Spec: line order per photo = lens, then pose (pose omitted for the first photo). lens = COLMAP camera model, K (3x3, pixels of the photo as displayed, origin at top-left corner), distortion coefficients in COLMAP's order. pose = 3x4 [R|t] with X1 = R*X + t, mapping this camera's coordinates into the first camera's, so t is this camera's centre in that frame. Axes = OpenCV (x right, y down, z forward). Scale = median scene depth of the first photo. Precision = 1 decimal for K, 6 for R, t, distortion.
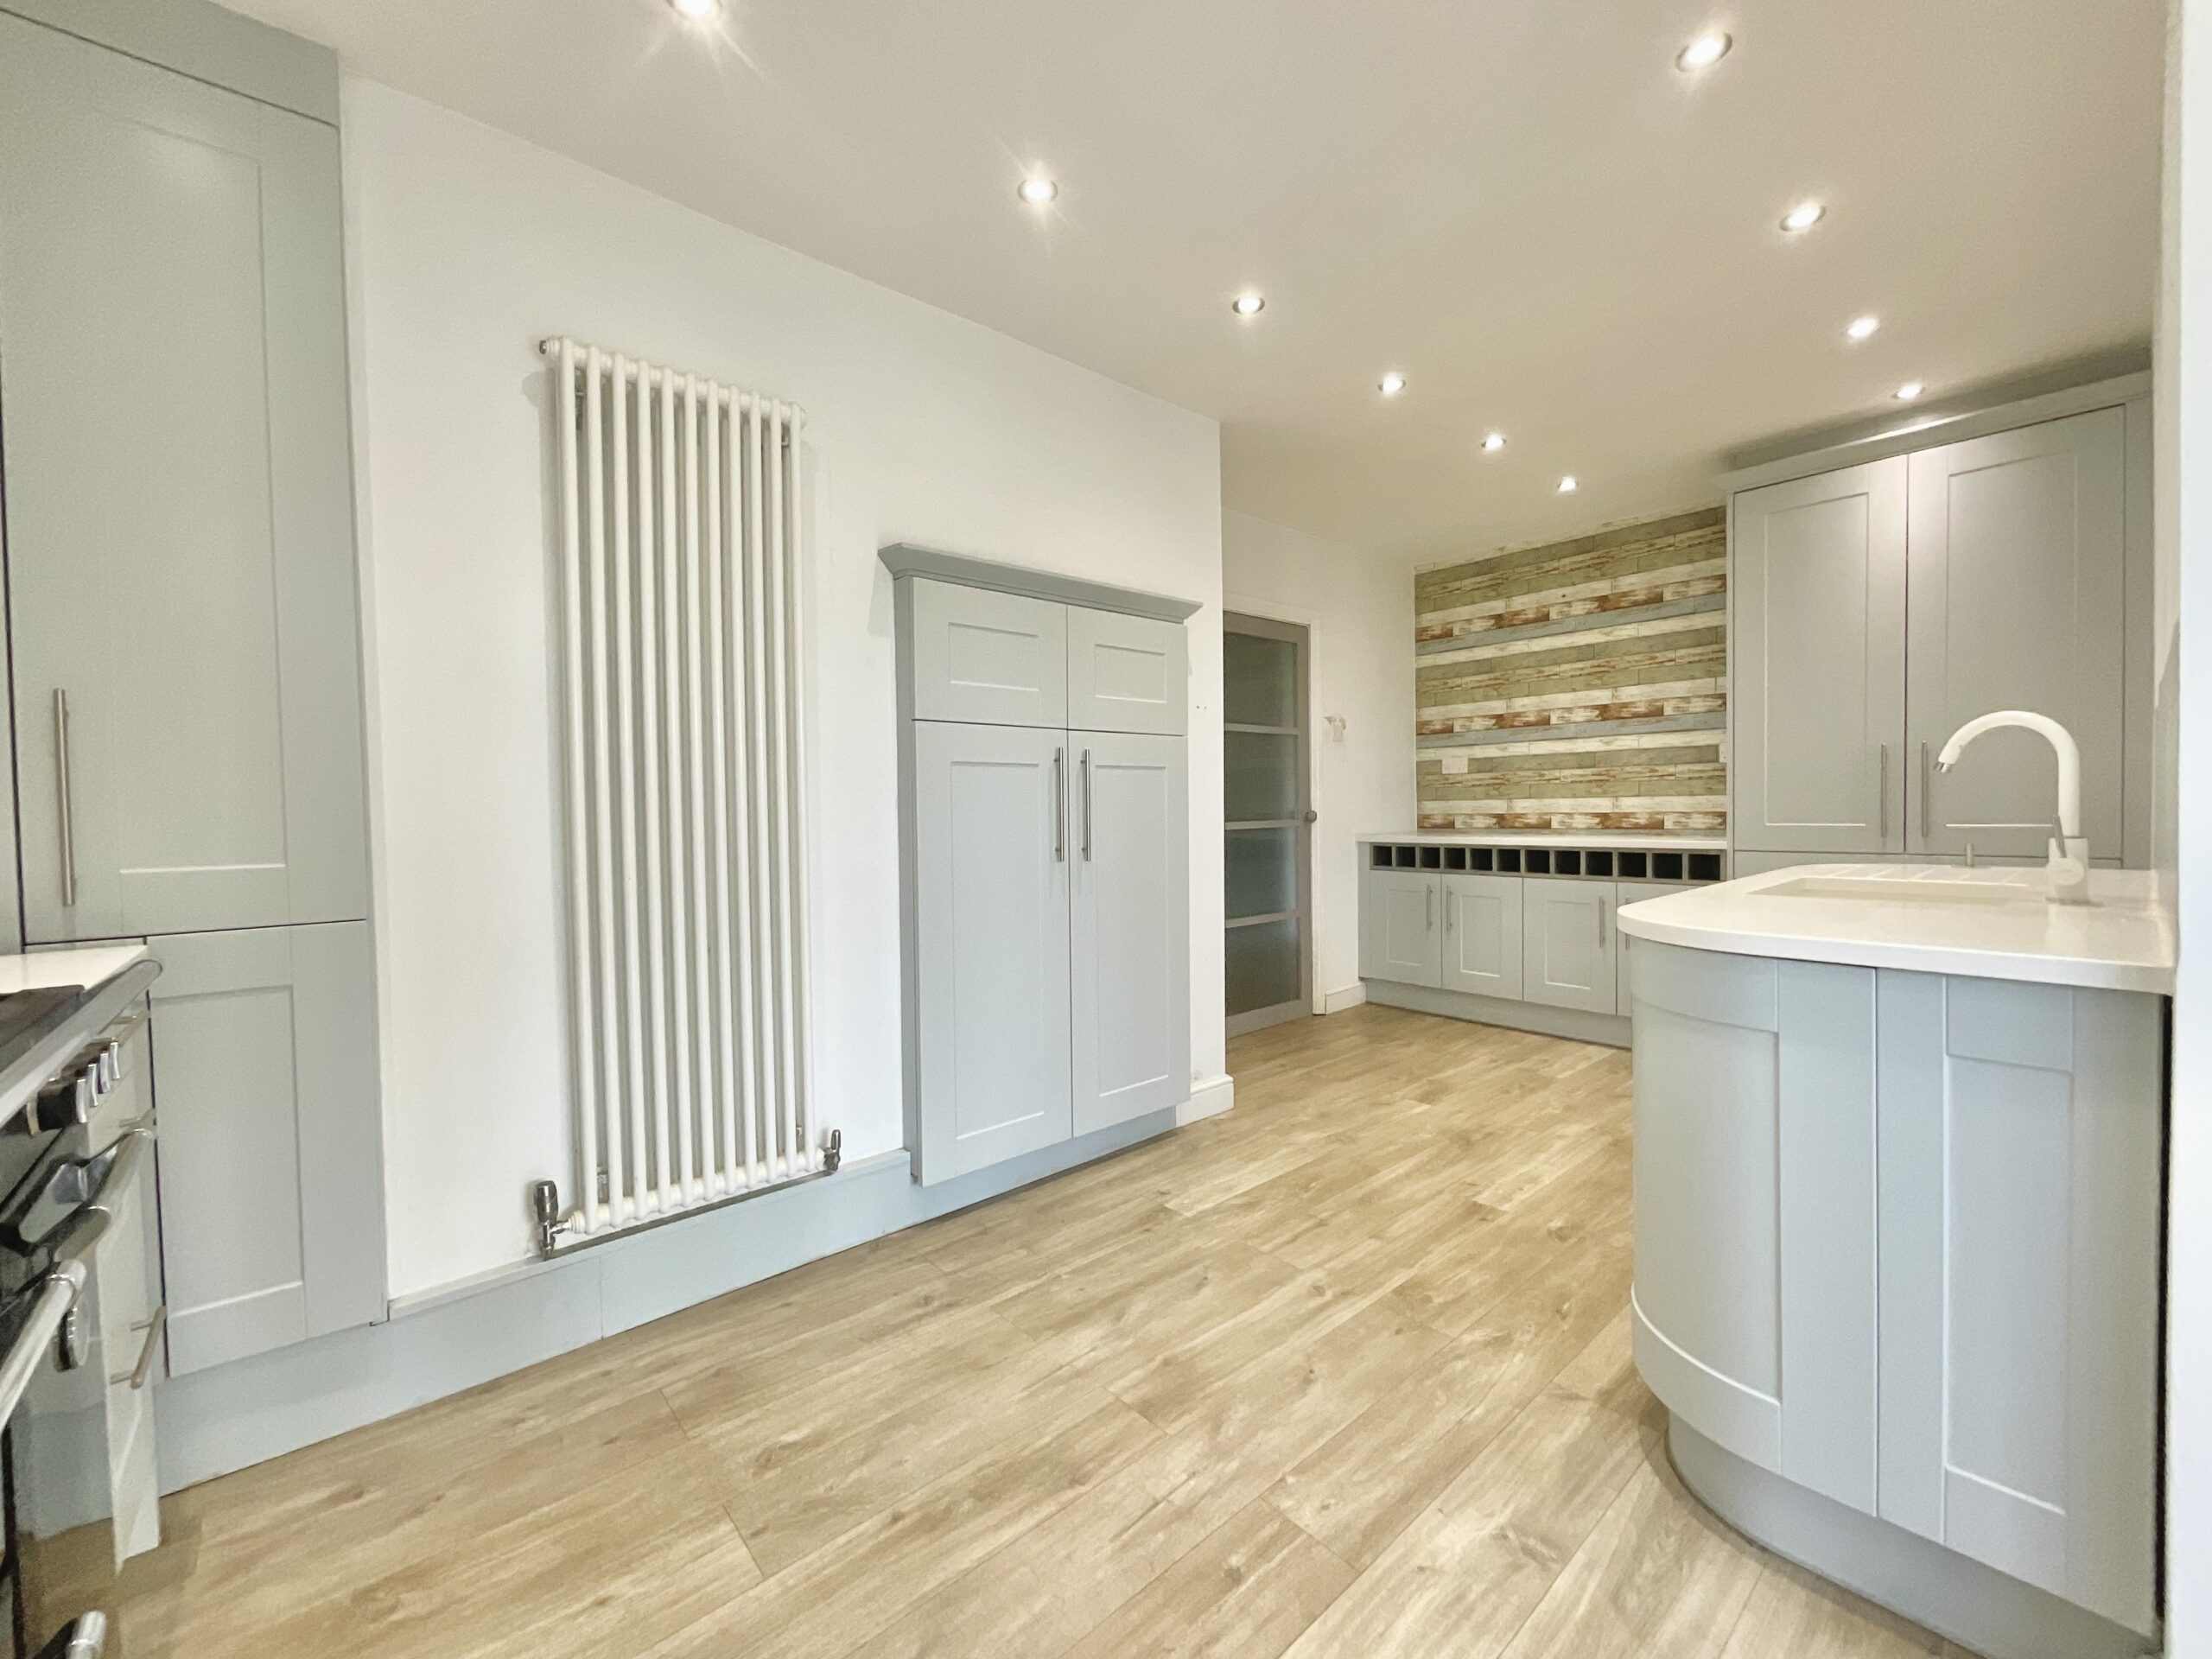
lens RADIAL K [[900.8, 0, 1111.7], [0, 900.8, 824.5], [0, 0, 1]] dist [0.000414, -0.000733]
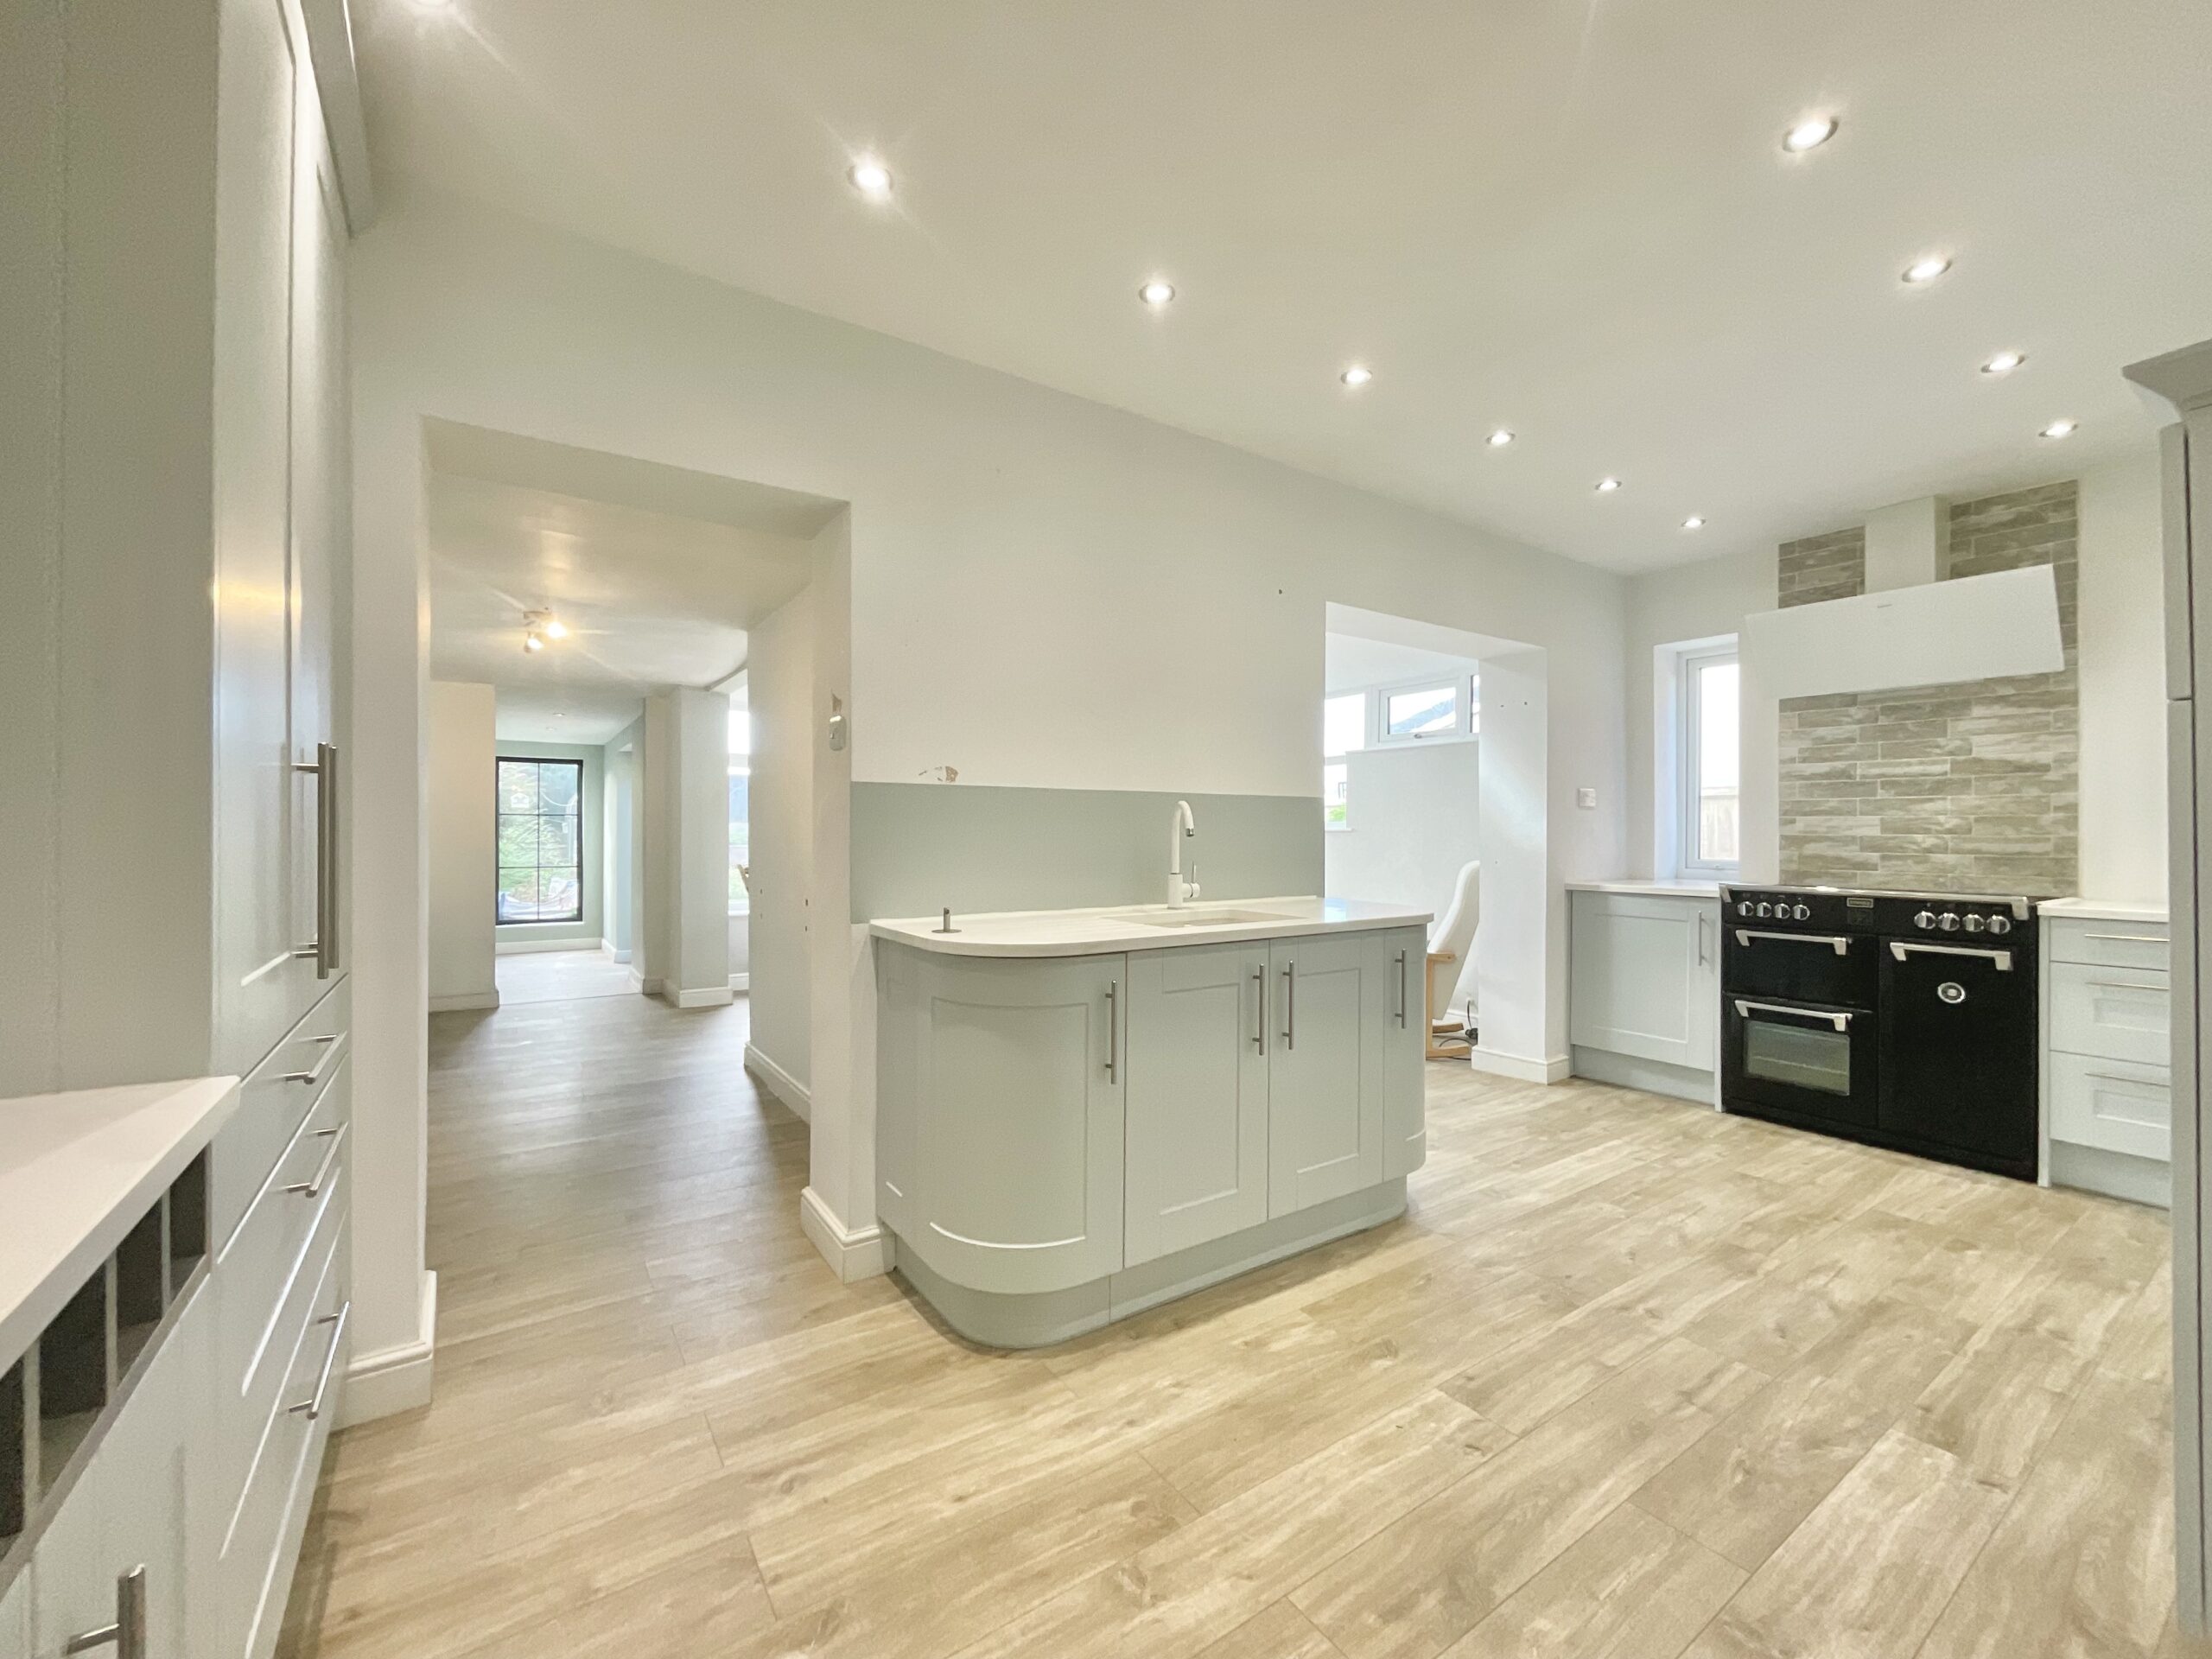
lens RADIAL K [[900.8, 0, 1110.5], [0, 900.8, 838.2], [0, 0, 1]] dist [0.000414, -0.000733]
pose [[-0.993376, 0.013625, 0.114099, 0.720392], [0.016331, 0.999606, 0.022817, -0.072755], [-0.113743, 0.024529, -0.993207, 2.071880]]
